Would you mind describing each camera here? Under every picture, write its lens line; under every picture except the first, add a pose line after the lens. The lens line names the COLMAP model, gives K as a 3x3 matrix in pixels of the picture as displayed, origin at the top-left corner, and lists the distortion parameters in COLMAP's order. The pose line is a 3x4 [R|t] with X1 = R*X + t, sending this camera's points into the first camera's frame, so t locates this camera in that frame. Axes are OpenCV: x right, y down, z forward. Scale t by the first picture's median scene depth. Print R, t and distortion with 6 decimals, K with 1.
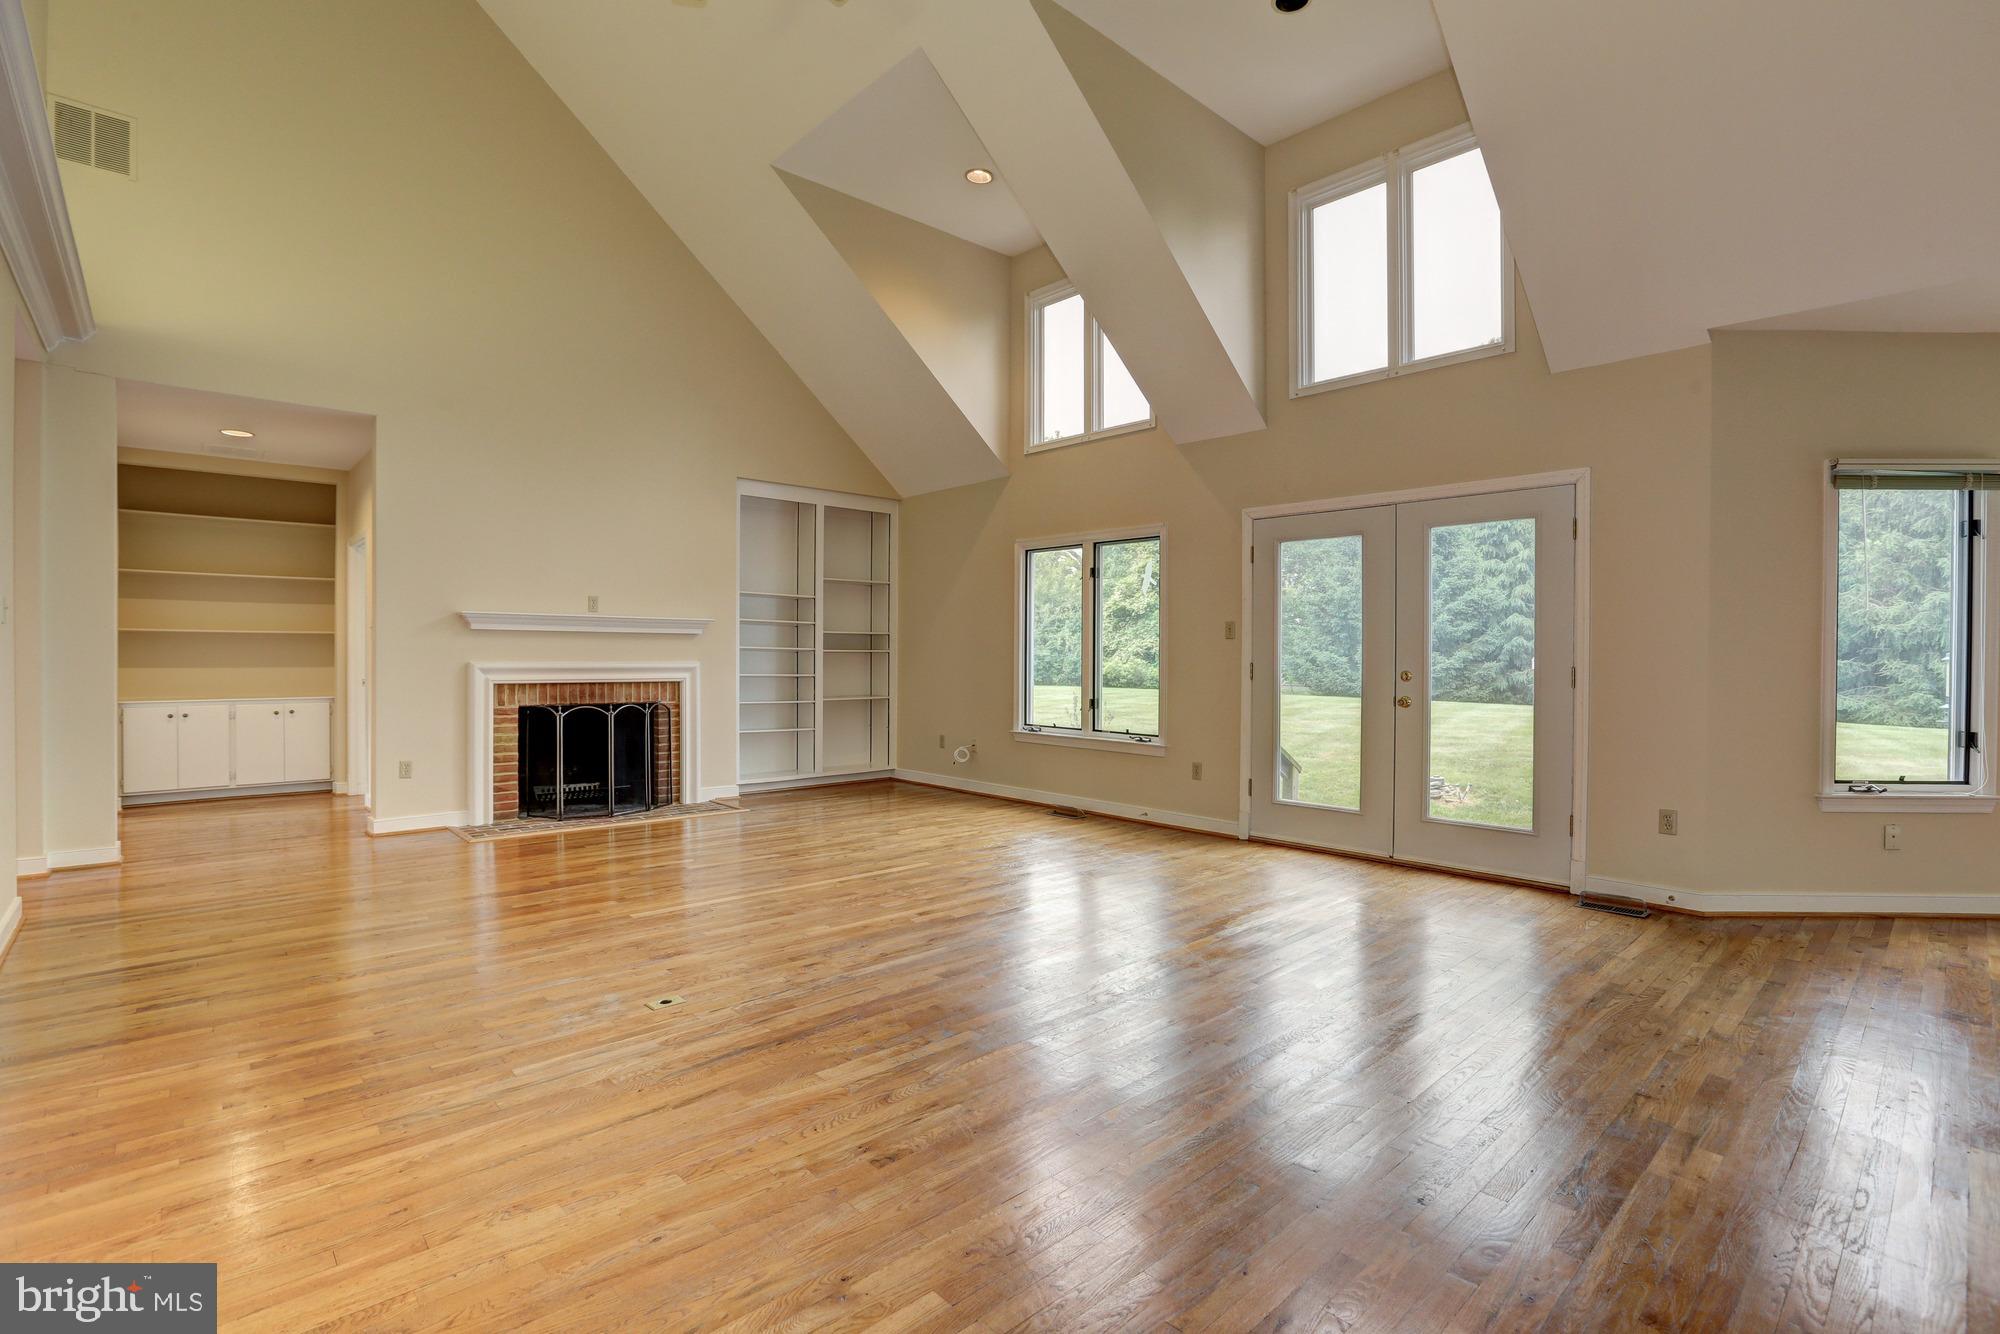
lens RADIAL K [[928.0, 0, 1012.5], [0, 928.0, 654.4], [0, 0, 1]] dist [-0.039125, 0.008759]
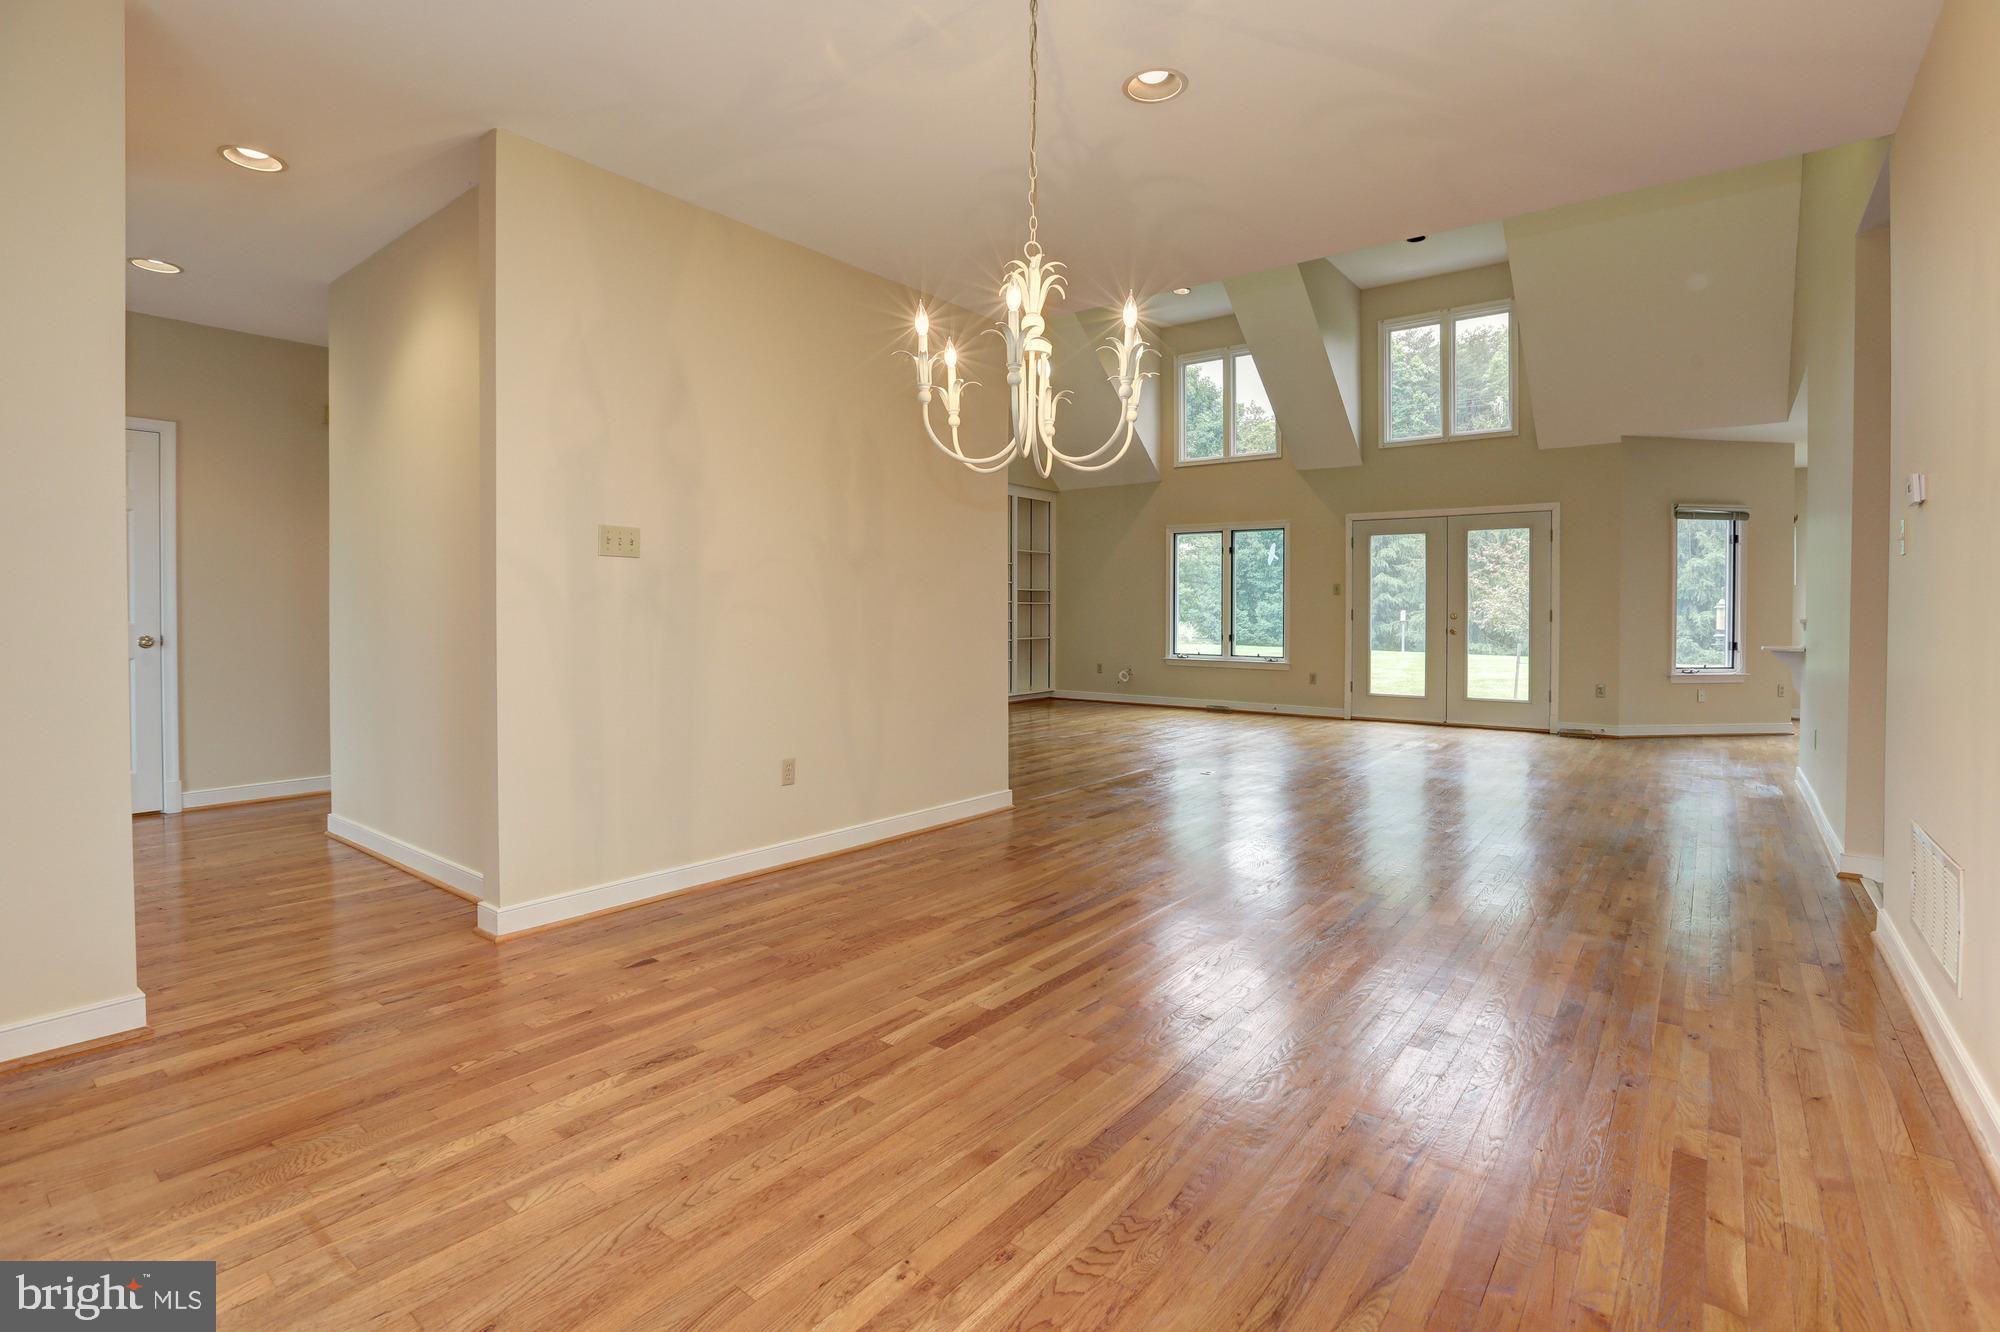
lens RADIAL K [[928.0, 0, 1059.8], [0, 928.0, 618.1], [0, 0, 1]] dist [-0.039125, 0.008759]
pose [[0.979175, -0.003099, 0.202996, -0.513821], [0.001333, 0.999960, 0.008835, 0.008052], [-0.203015, -0.008381, 0.979140, -0.428409]]
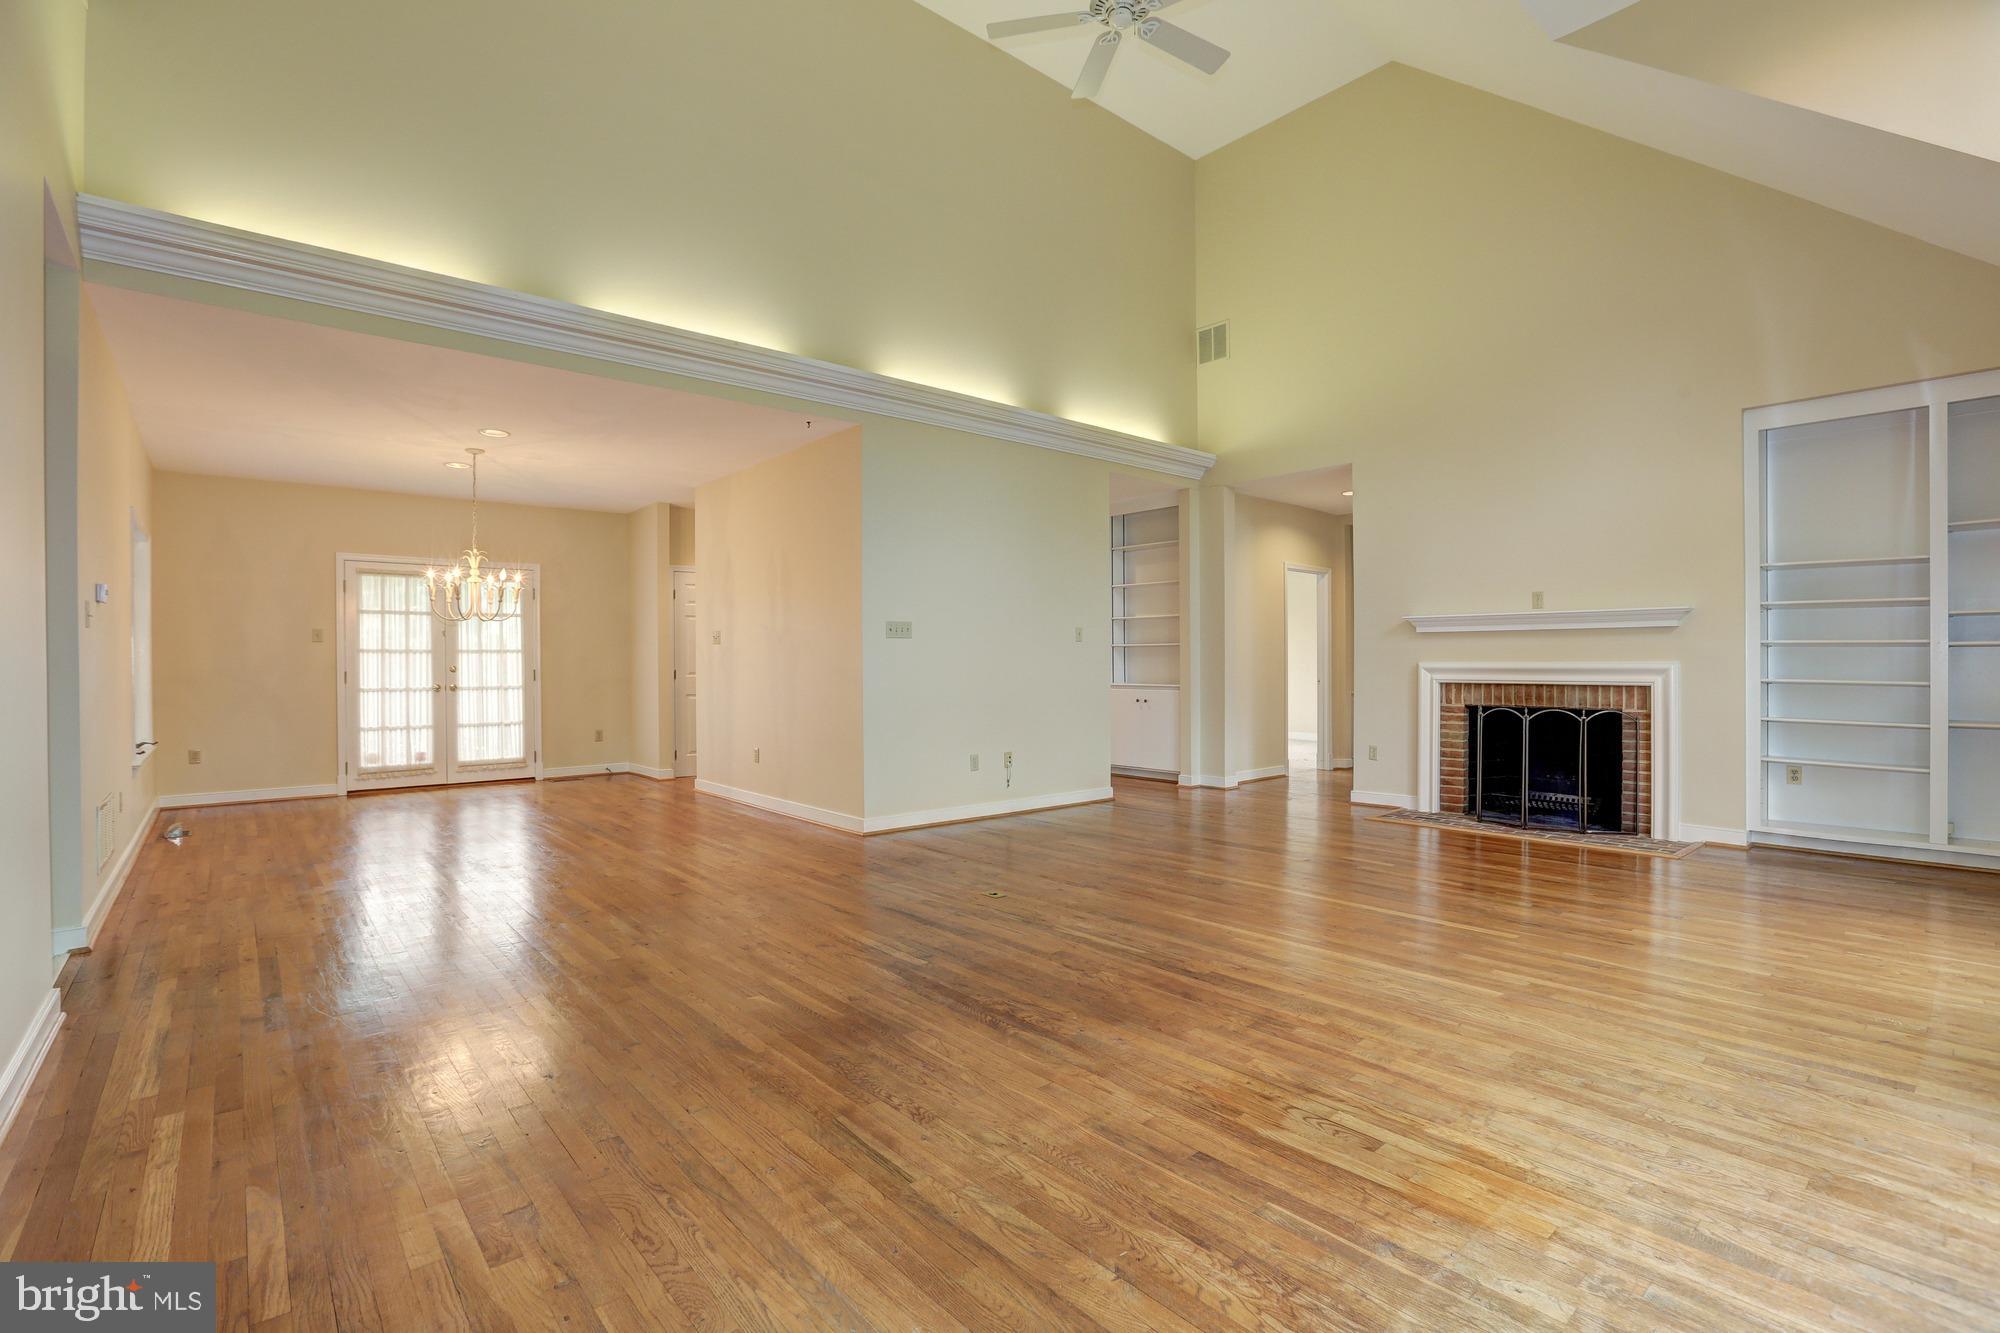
lens RADIAL K [[928.0, 0, 996.1], [0, 928.0, 672.1], [0, 0, 1]] dist [-0.039125, 0.008759]
pose [[-0.046412, 0.004839, -0.998911, 0.495190], [0.005606, 0.999974, 0.004584, 0.010797], [0.998907, -0.005387, -0.046438, 0.494006]]
